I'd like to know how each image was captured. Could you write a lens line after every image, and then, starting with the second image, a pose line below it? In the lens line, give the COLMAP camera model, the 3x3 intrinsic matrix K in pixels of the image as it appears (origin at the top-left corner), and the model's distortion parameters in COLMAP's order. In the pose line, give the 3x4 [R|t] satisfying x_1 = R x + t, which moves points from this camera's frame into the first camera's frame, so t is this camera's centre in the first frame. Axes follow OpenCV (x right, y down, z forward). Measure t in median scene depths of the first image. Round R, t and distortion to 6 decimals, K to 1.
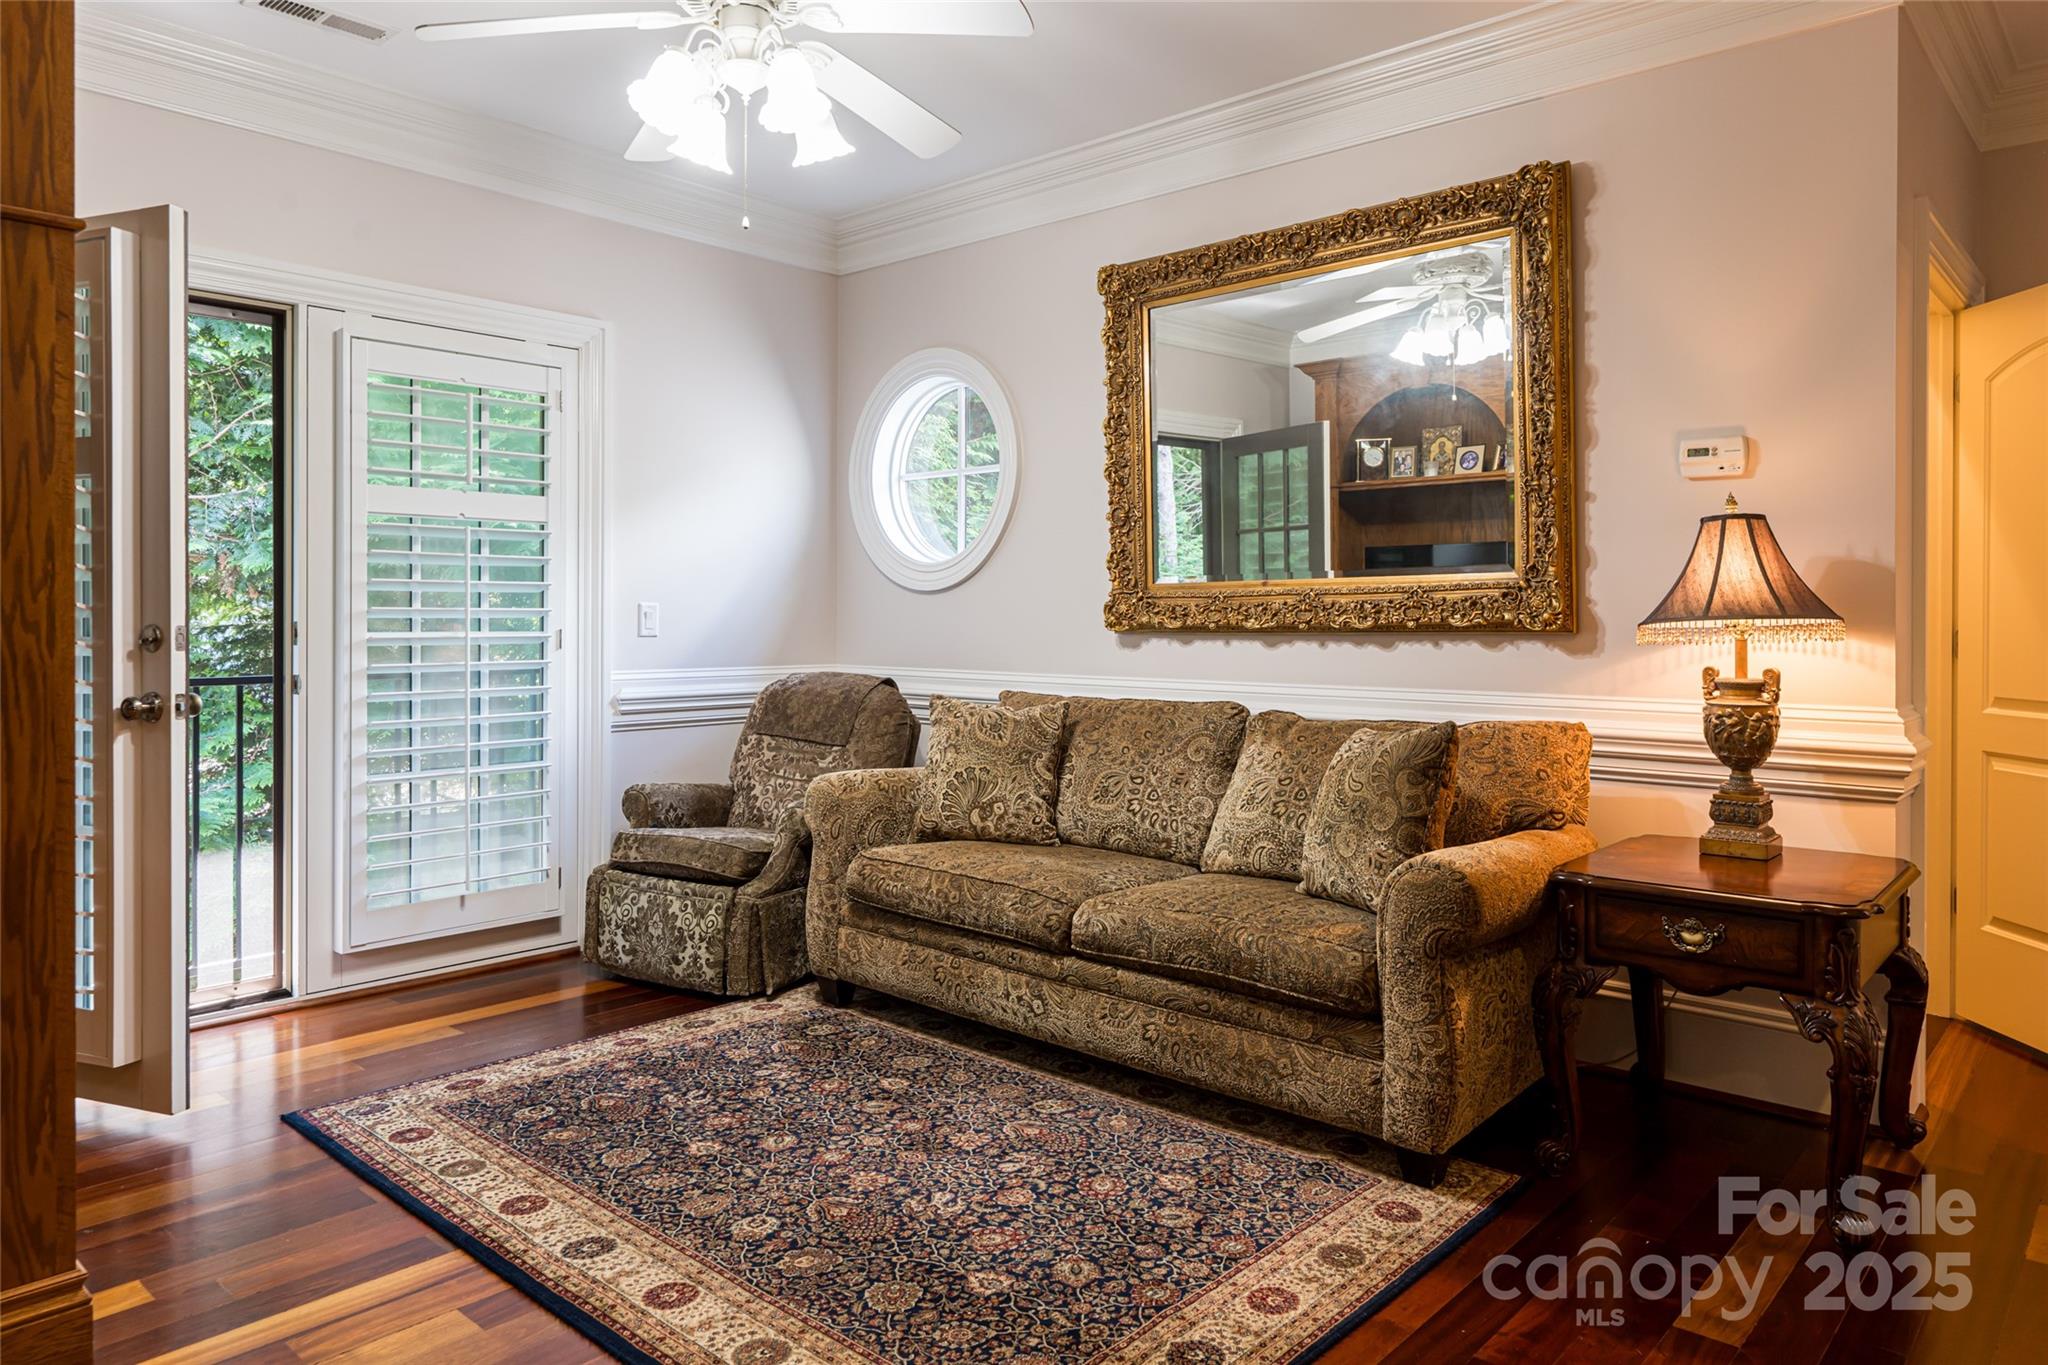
lens RADIAL K [[1317.8, 0, 1066.4], [0, 1317.8, 623.0], [0, 0, 1]] dist [0.002796, -0.000017]
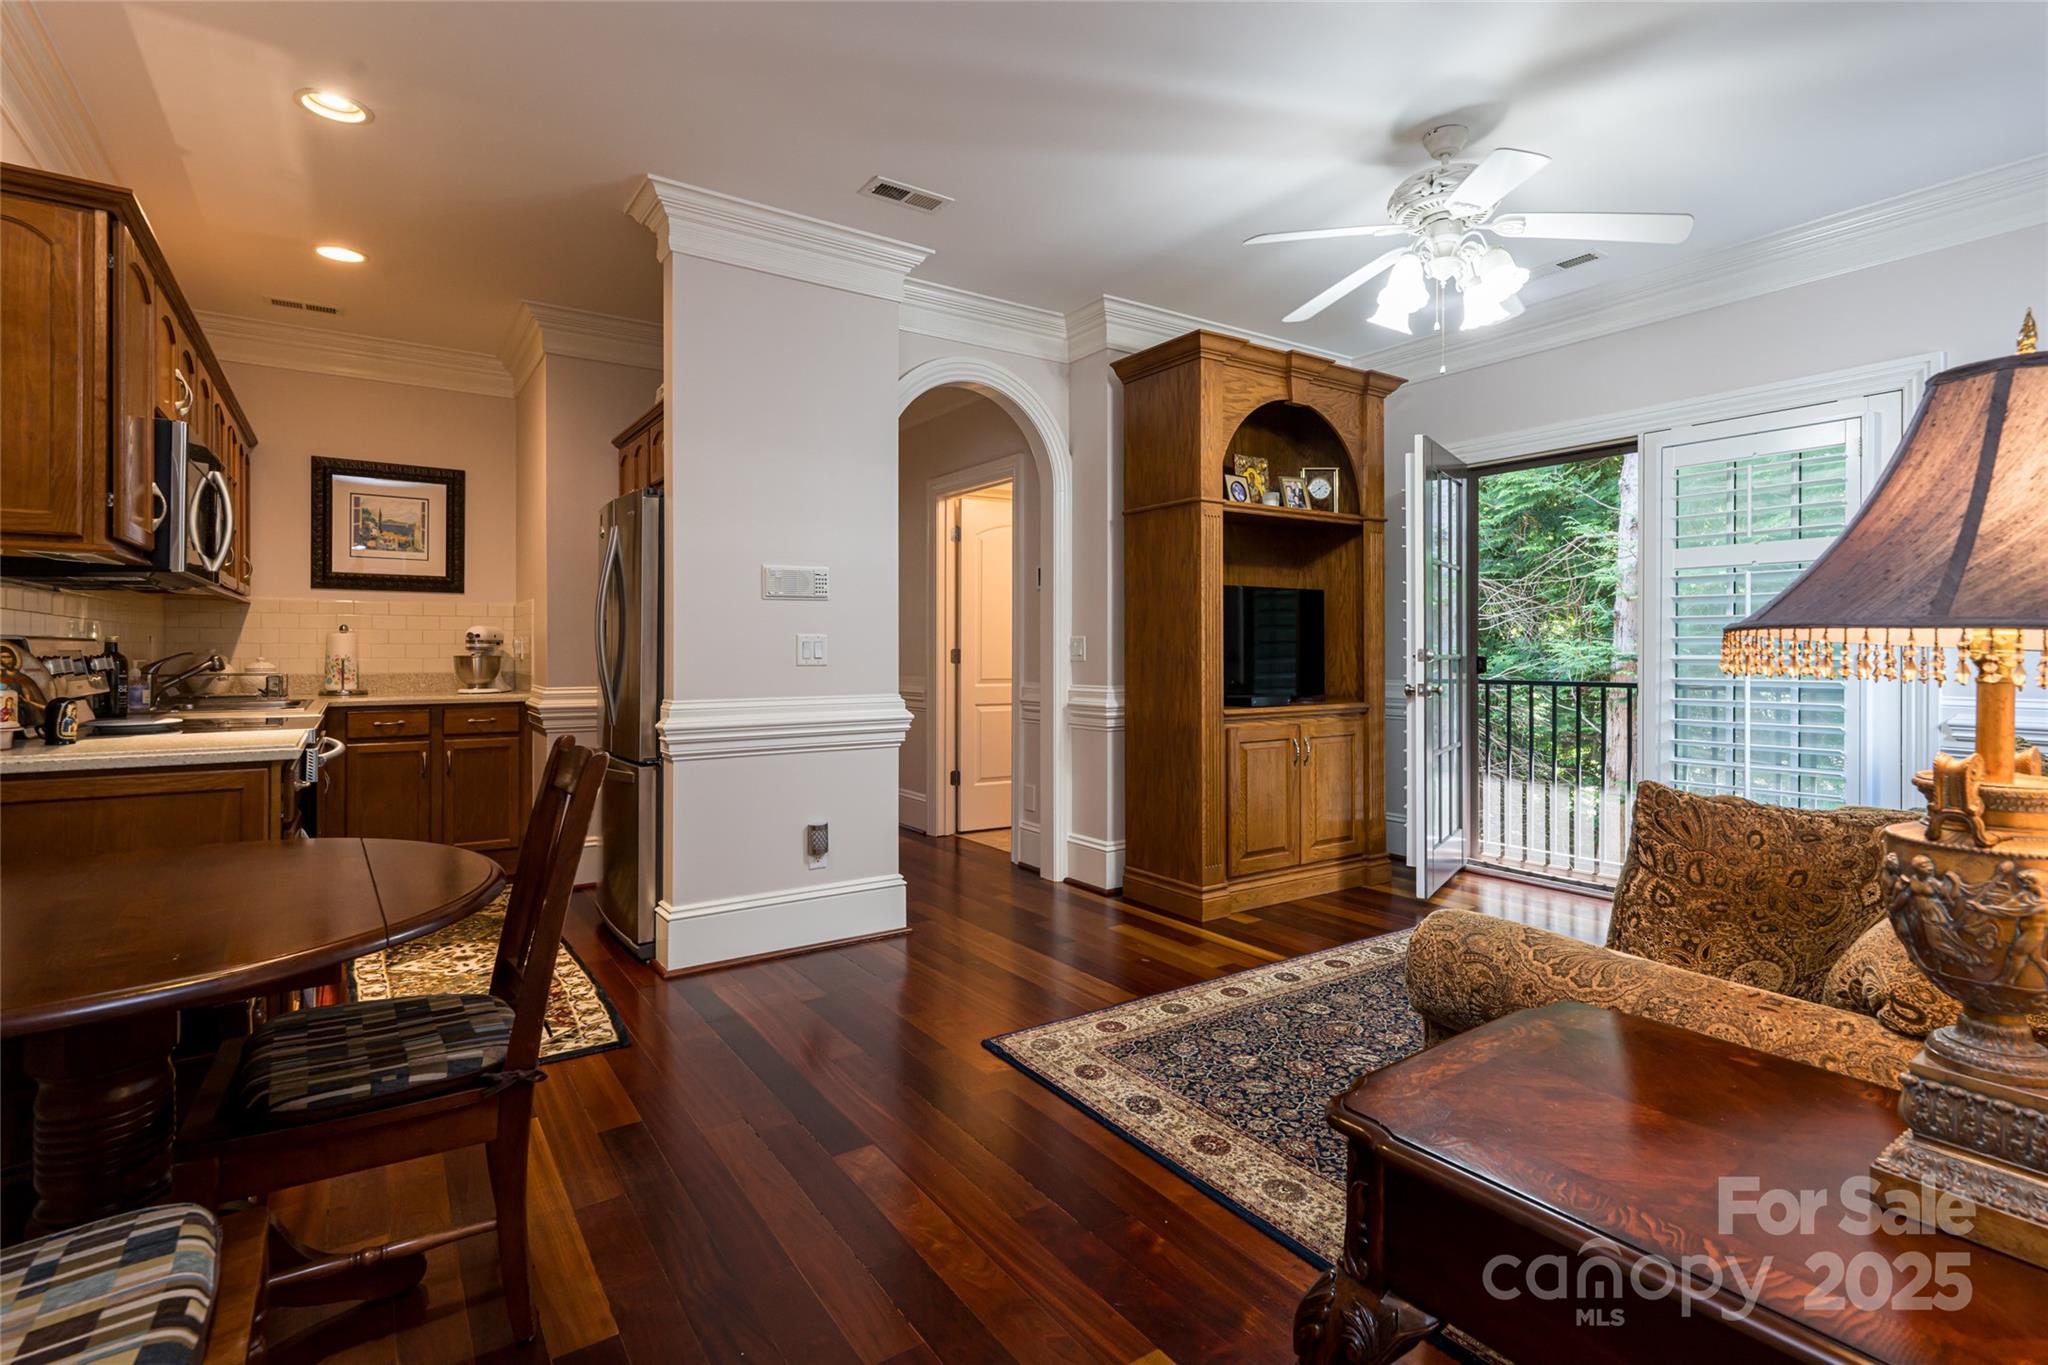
lens RADIAL K [[967.9, 0, 1019.2], [0, 967.9, 655.0], [0, 0, 1]] dist [-0.001916, -0.000518]
pose [[-0.255779, 0.002279, -0.966733, 1.054332], [-0.003544, 0.999988, 0.003295, 0.008872], [0.966729, 0.004269, -0.255767, 0.962557]]
